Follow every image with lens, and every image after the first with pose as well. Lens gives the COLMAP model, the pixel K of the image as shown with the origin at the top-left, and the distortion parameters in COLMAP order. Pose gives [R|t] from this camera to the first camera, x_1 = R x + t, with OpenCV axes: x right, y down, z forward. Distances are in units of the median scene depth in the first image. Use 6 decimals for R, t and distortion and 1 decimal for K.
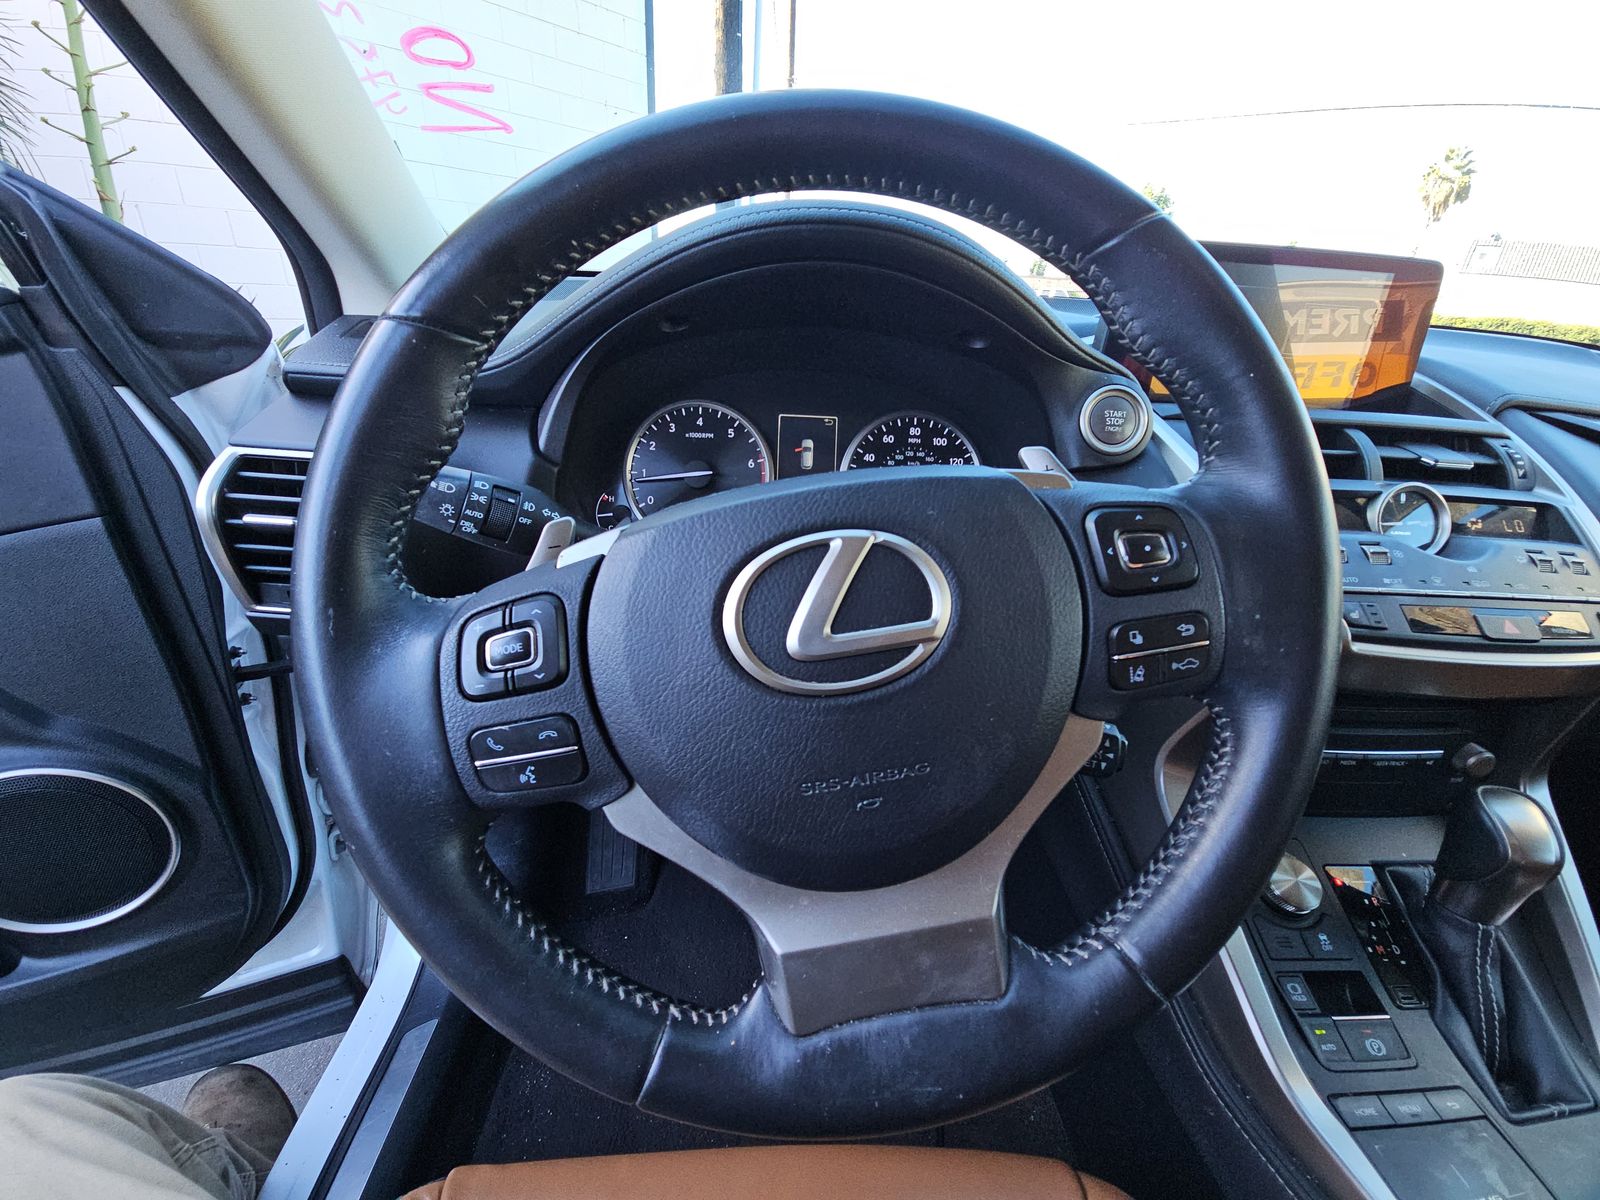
lens RADIAL K [[666.9, 0, 805.0], [0, 666.9, 615.9], [0, 0, 1]] dist [0.006373, -0.005625]
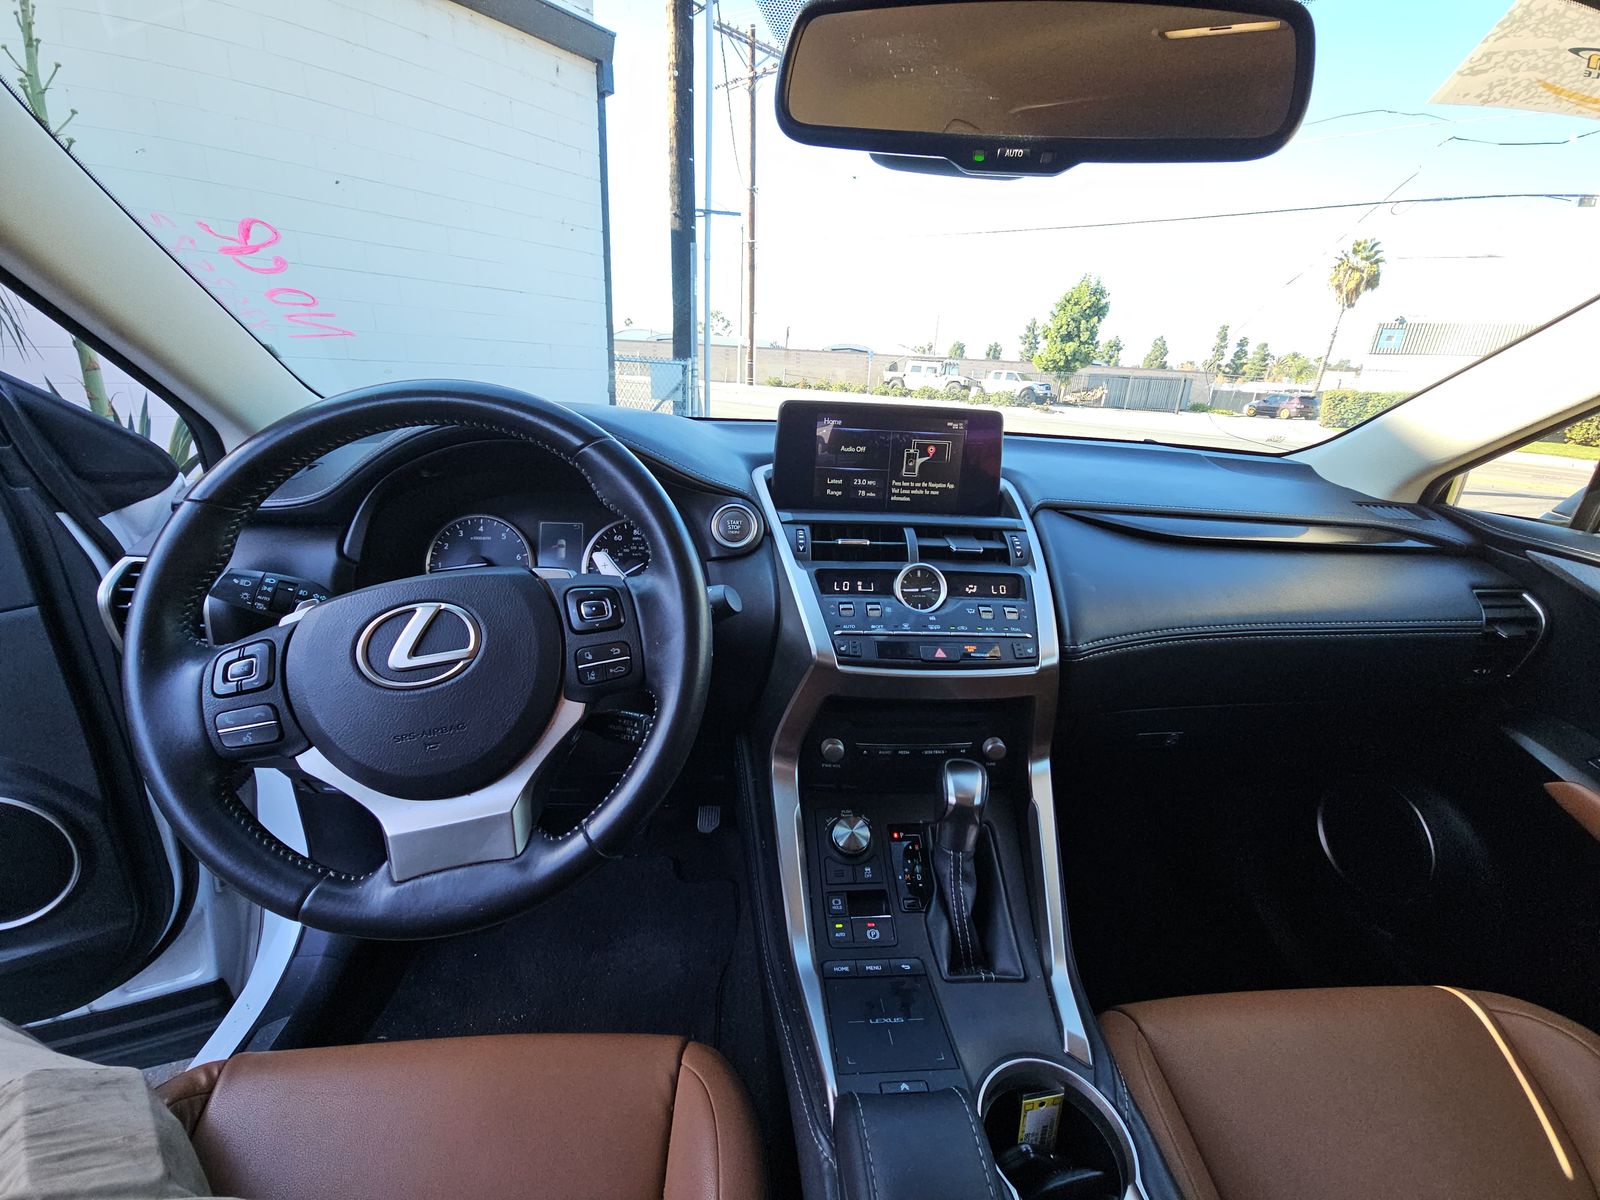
lens RADIAL K [[666.9, 0, 797.8], [0, 666.9, 612.4], [0, 0, 1]] dist [0.006373, -0.005625]
pose [[0.999155, -0.023789, 0.033524, 0.591923], [0.027388, 0.993405, -0.111343, 0.078783], [-0.030654, 0.112167, 0.993216, -0.521960]]
